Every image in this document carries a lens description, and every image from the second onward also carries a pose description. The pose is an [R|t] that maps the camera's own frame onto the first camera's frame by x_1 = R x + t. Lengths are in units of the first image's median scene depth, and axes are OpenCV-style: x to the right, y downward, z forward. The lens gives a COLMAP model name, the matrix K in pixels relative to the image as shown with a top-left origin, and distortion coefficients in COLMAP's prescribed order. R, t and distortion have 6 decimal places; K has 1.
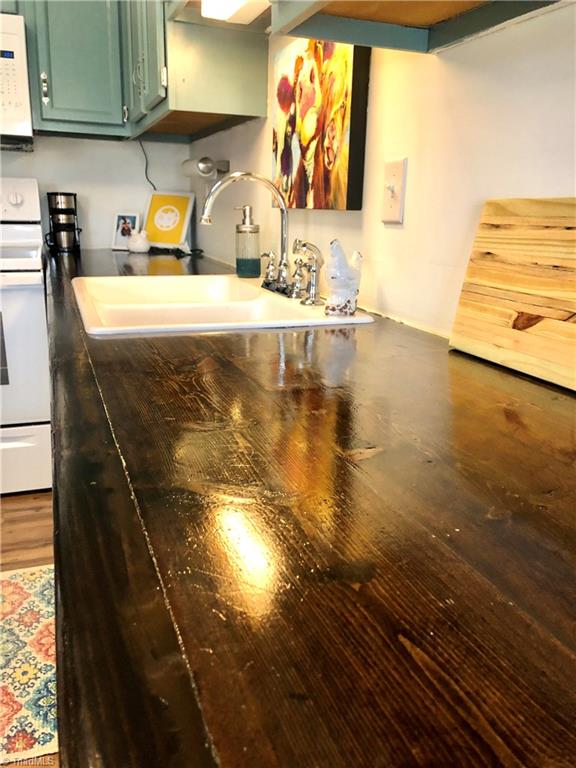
lens RADIAL K [[629.4, 0, 288.0], [0, 629.4, 384.0], [0, 0, 1]] dist [0.007888, 0.003256]
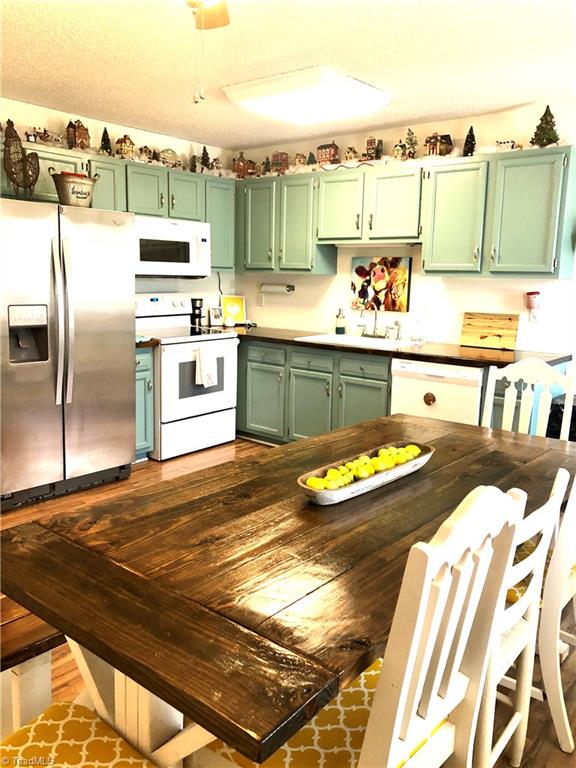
lens RADIAL K [[629.4, 0, 288.0], [0, 629.4, 384.0], [0, 0, 1]] dist [0.007888, 0.003256]
pose [[0.862165, -0.091798, 0.498241, -1.984536], [0.136139, 0.989254, -0.053312, 0.184538], [-0.487993, 0.113794, 0.865398, -1.443917]]
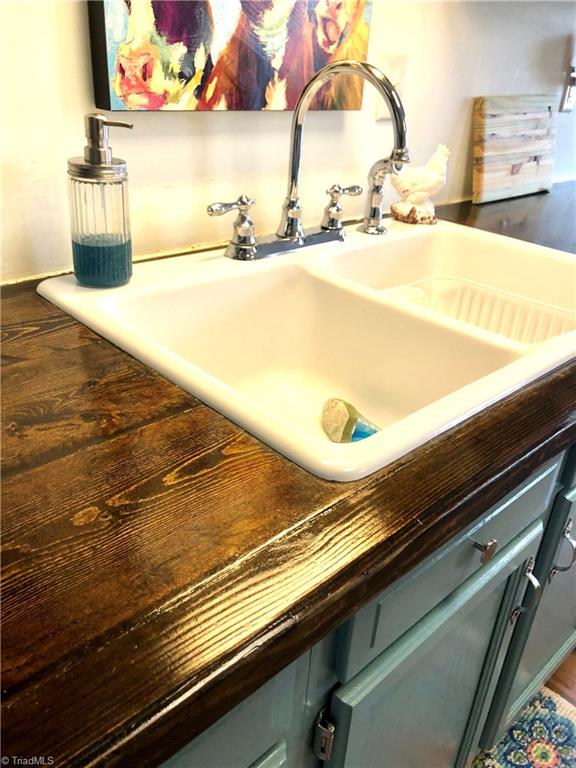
lens RADIAL K [[629.4, 0, 288.0], [0, 629.4, 384.0], [0, 0, 1]] dist [0.007888, 0.003256]
pose [[-0.387375, -0.465515, 0.795762, -0.635665], [0.185184, 0.806272, 0.561811, -0.423968], [-0.903132, 0.364994, -0.226124, 1.269298]]
